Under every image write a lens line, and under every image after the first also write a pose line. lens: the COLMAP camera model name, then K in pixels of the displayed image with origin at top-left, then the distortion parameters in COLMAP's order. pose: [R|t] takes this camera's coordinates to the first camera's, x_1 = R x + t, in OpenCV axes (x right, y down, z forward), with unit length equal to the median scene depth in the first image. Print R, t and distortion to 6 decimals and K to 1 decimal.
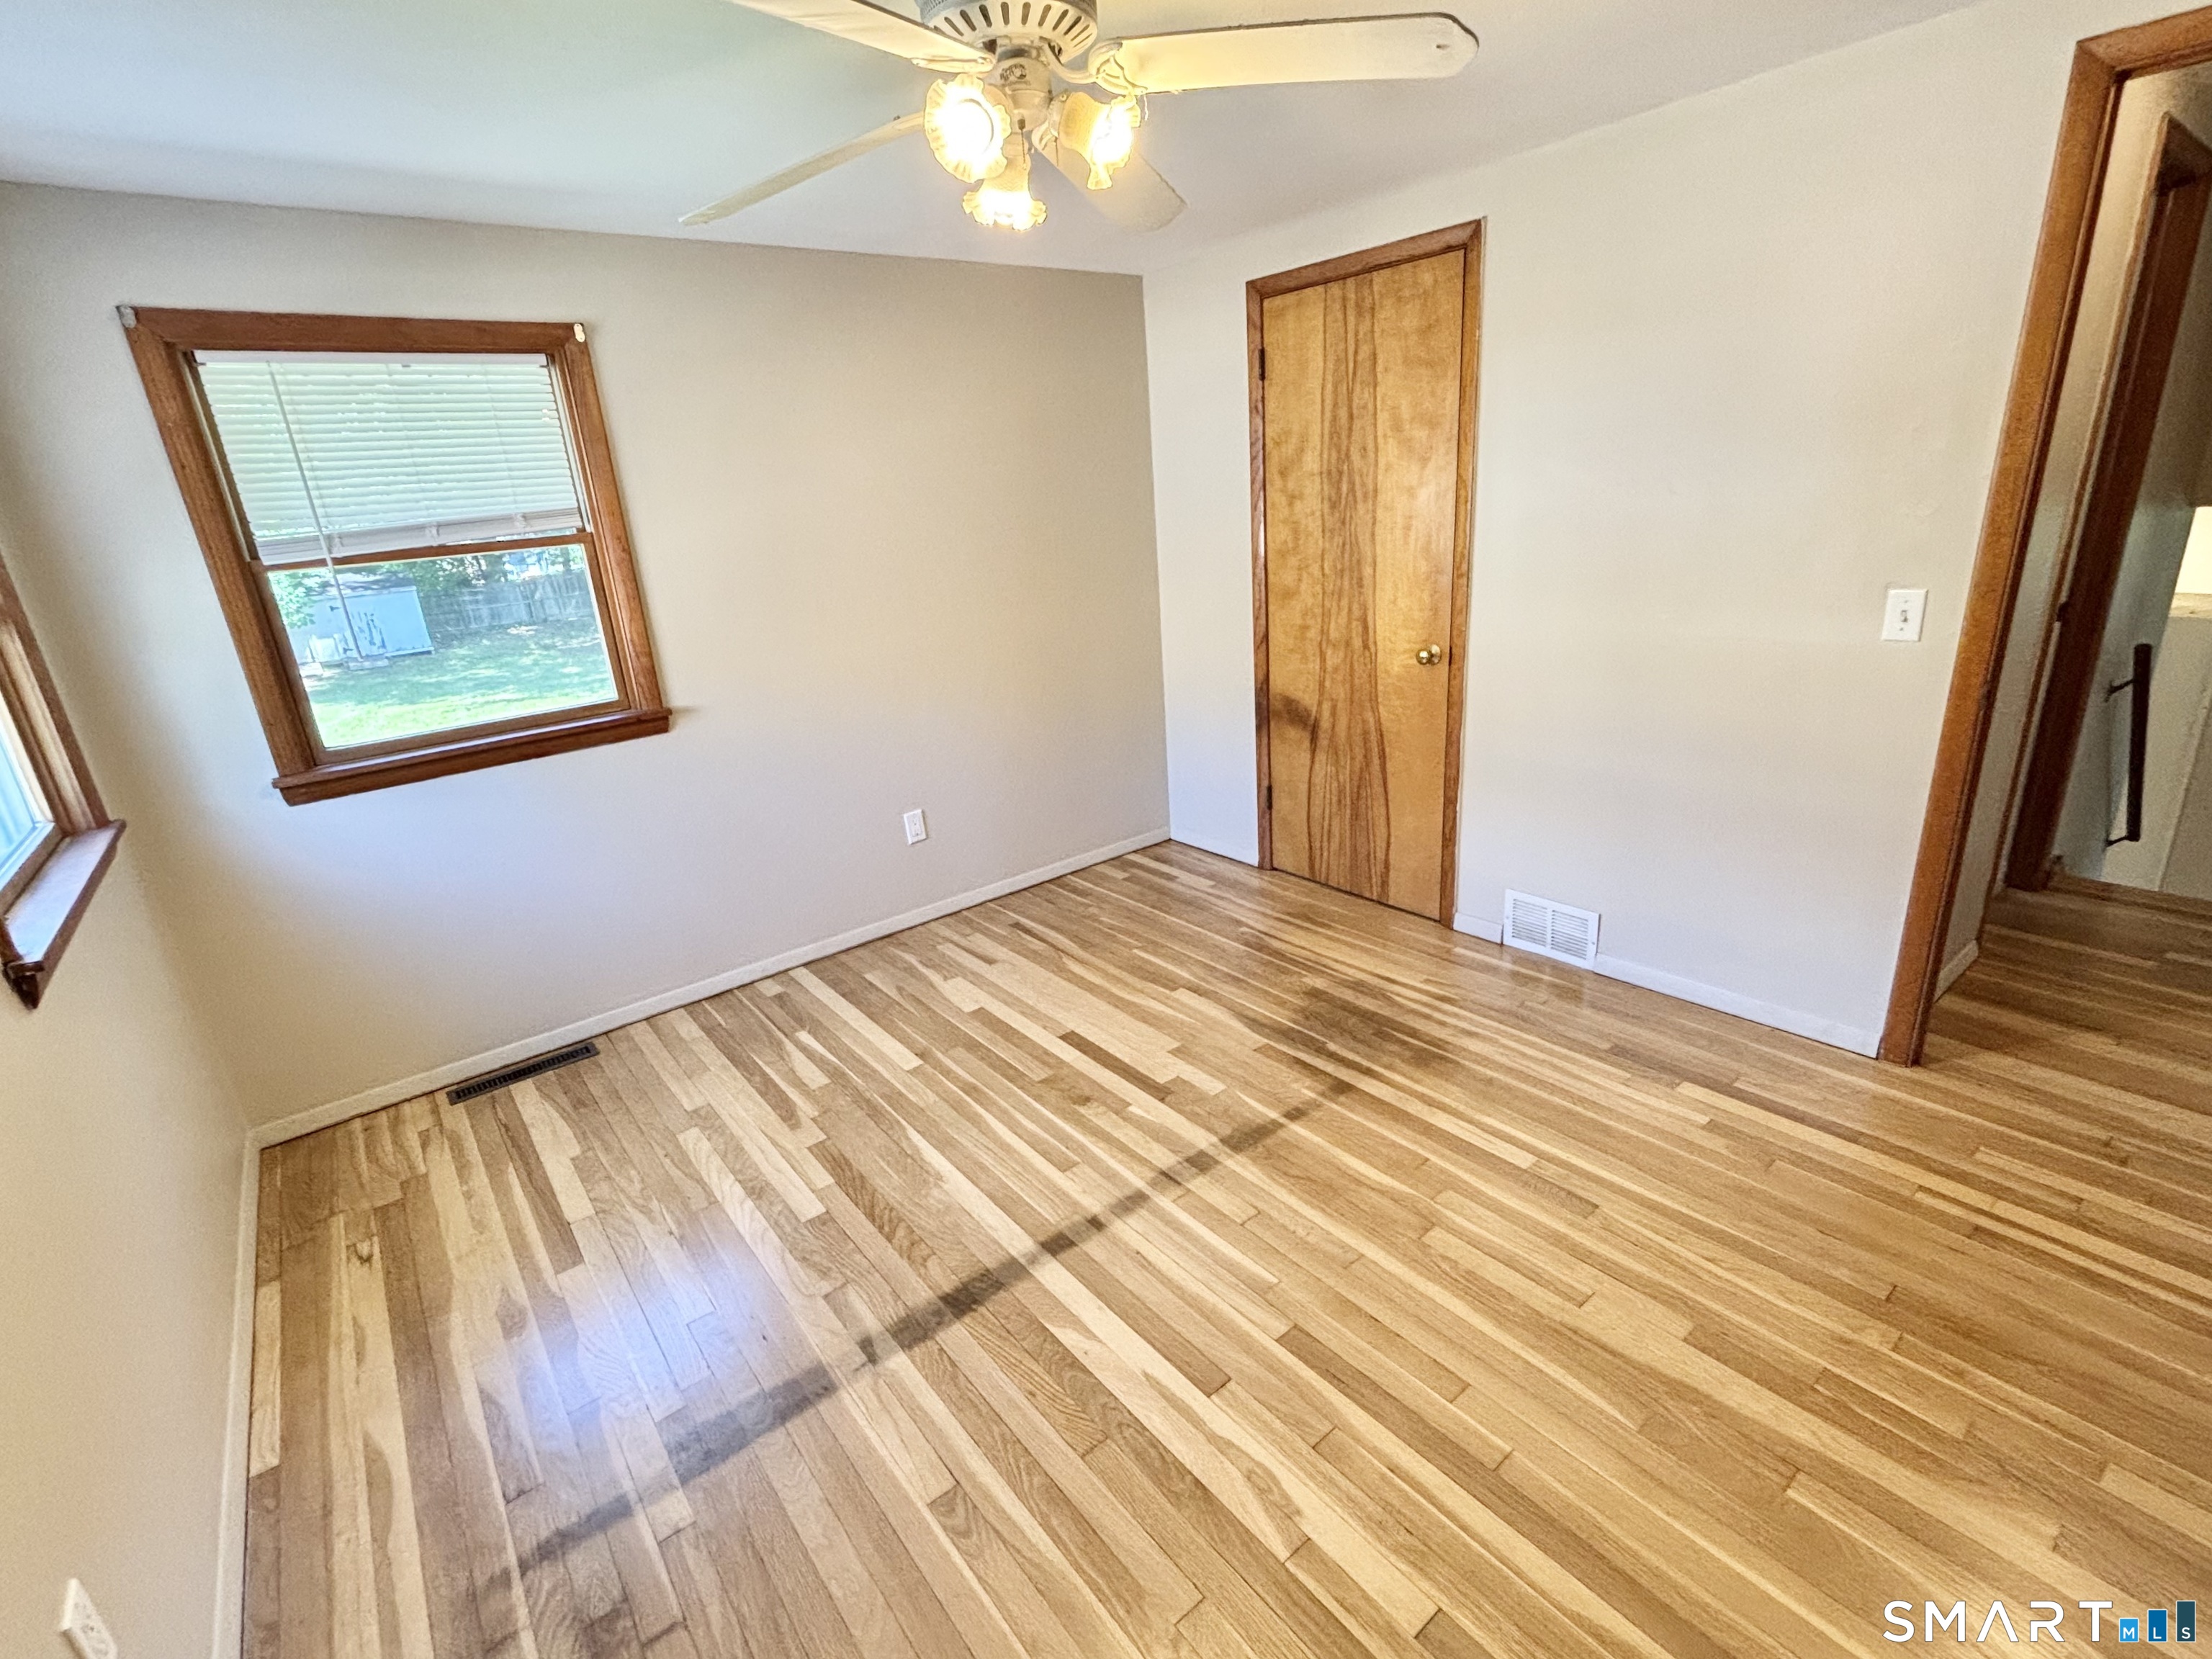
lens RADIAL K [[1017.3, 0, 1106.0], [0, 1017.3, 829.5], [0, 0, 1]] dist [-0.000194, 0.000729]
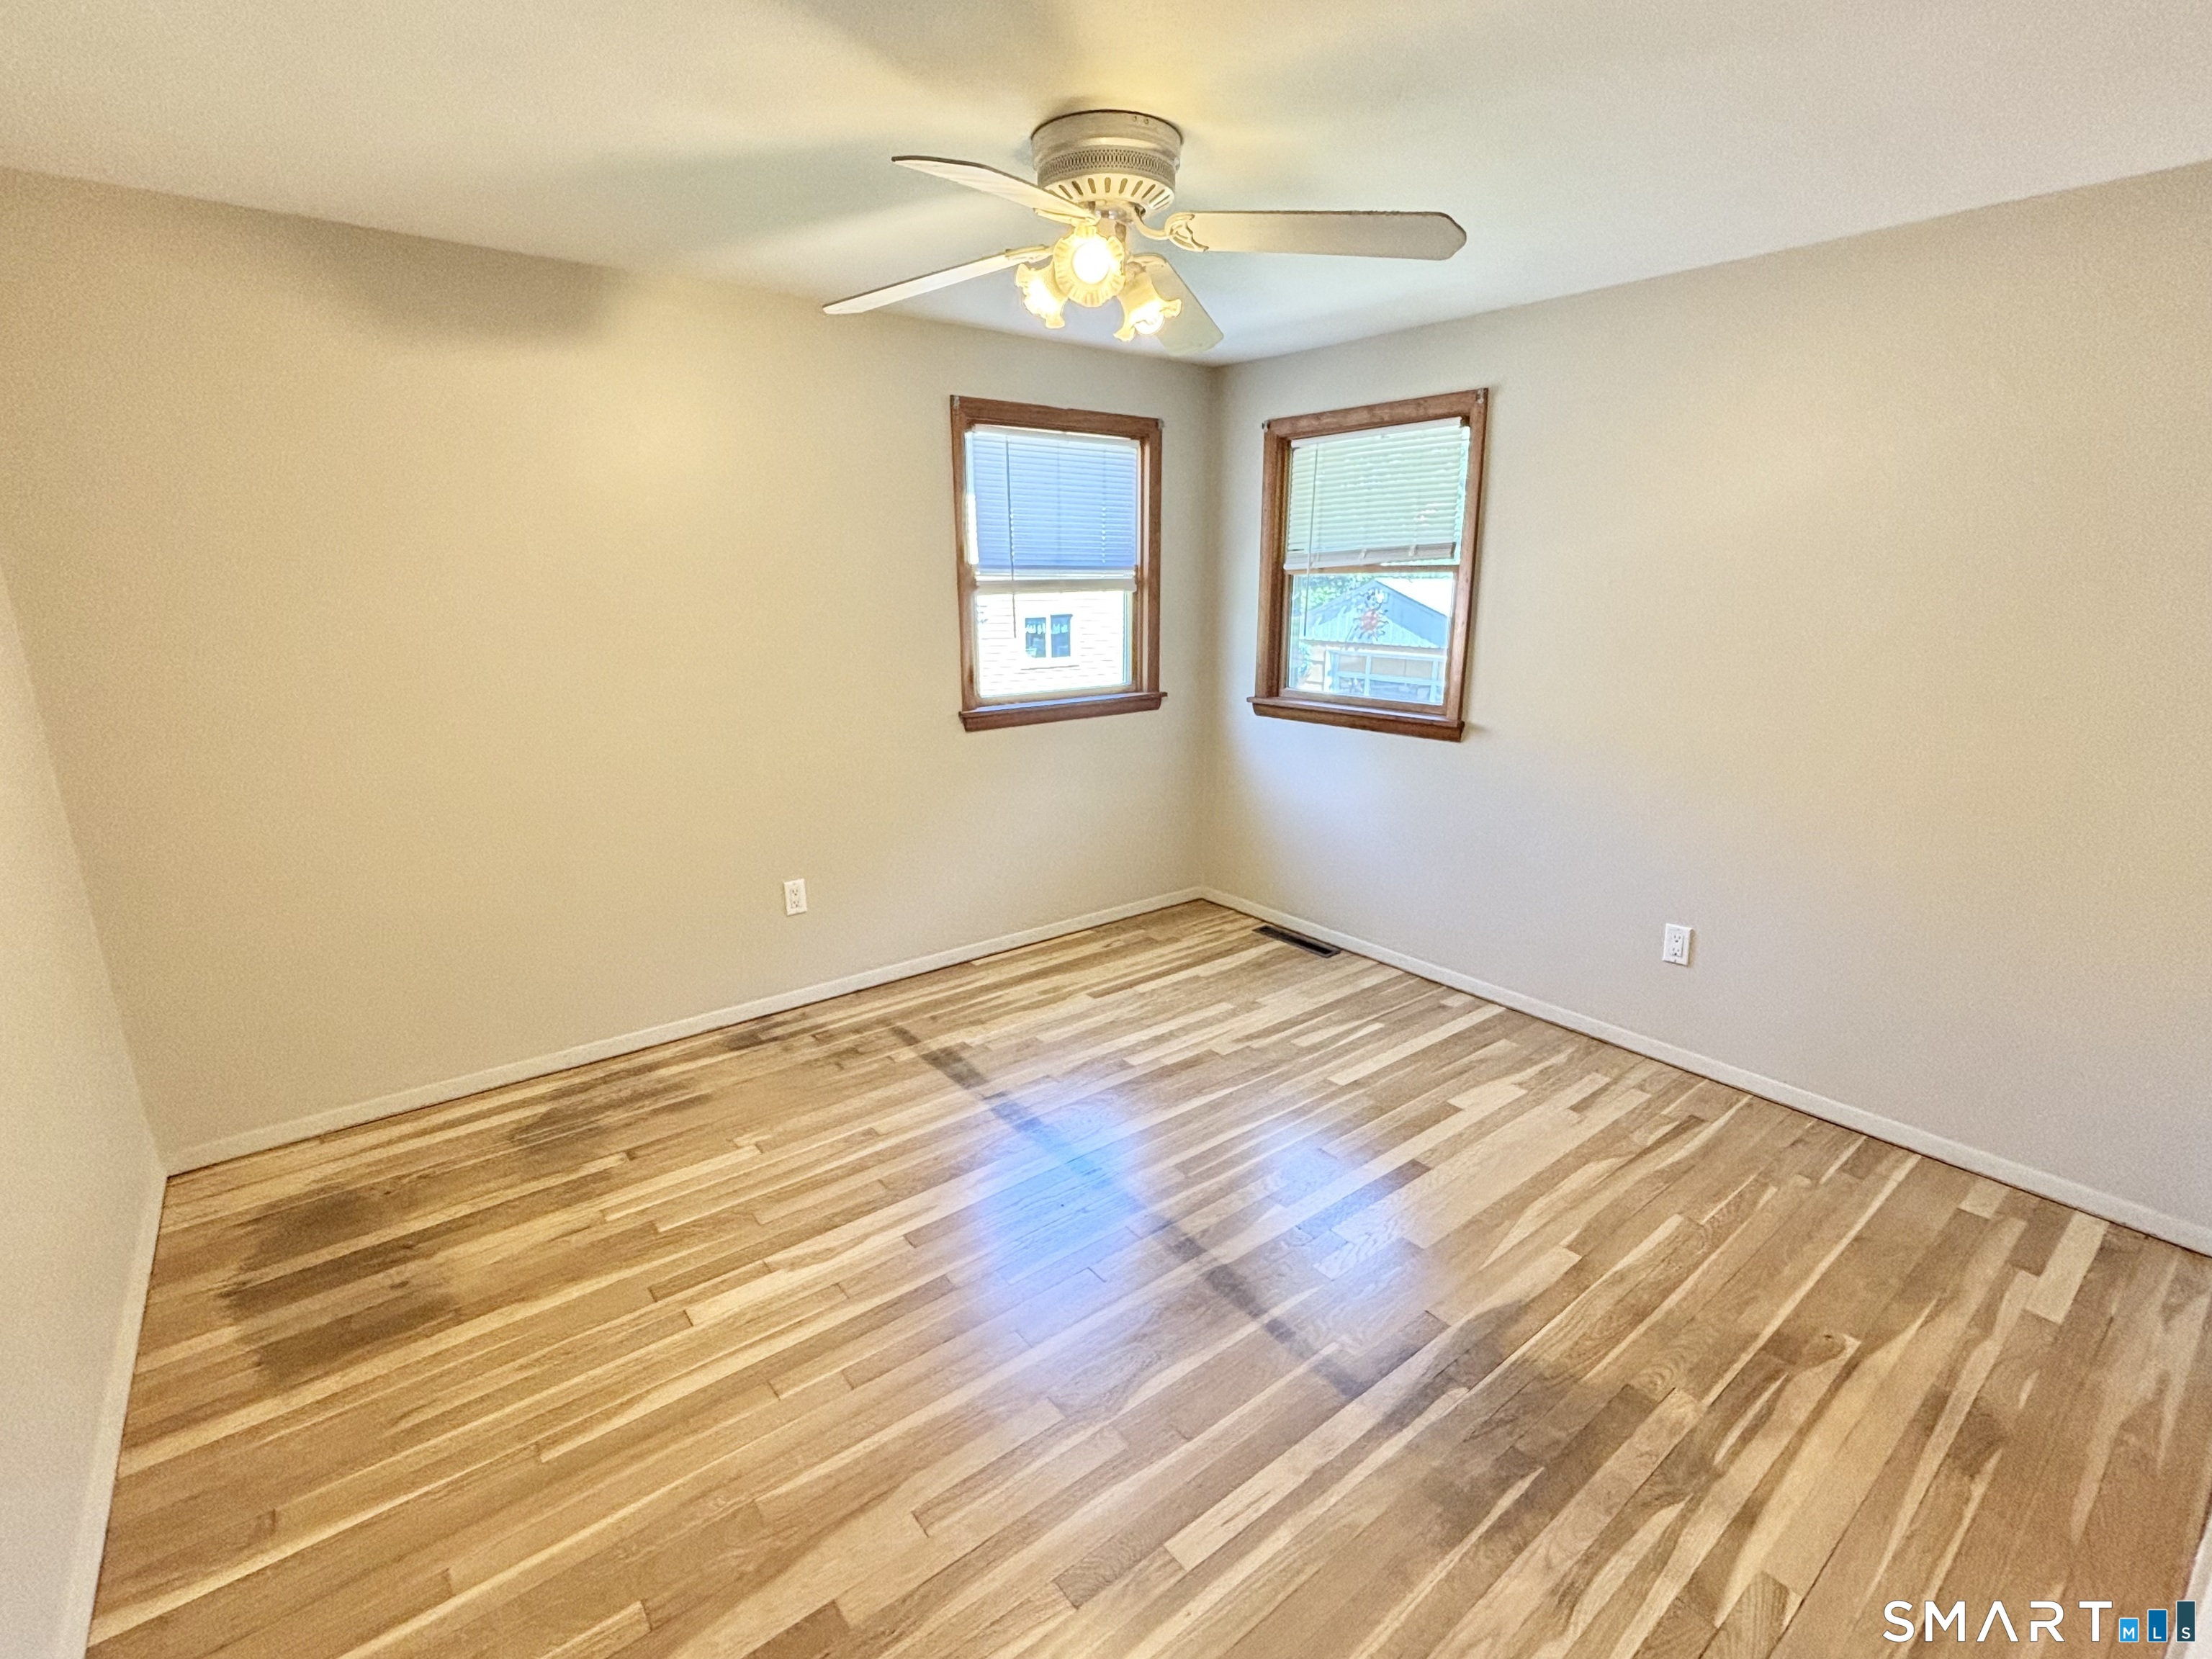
lens RADIAL K [[1000.6, 0, 1112.2], [0, 1000.6, 858.0], [0, 0, 1]] dist [0.000829, -0.000616]
pose [[0.003400, 0.344316, -0.938848, 0.721829], [-0.319345, 0.890067, 0.325270, -0.243336], [0.947632, 0.298710, 0.112982, 0.601396]]
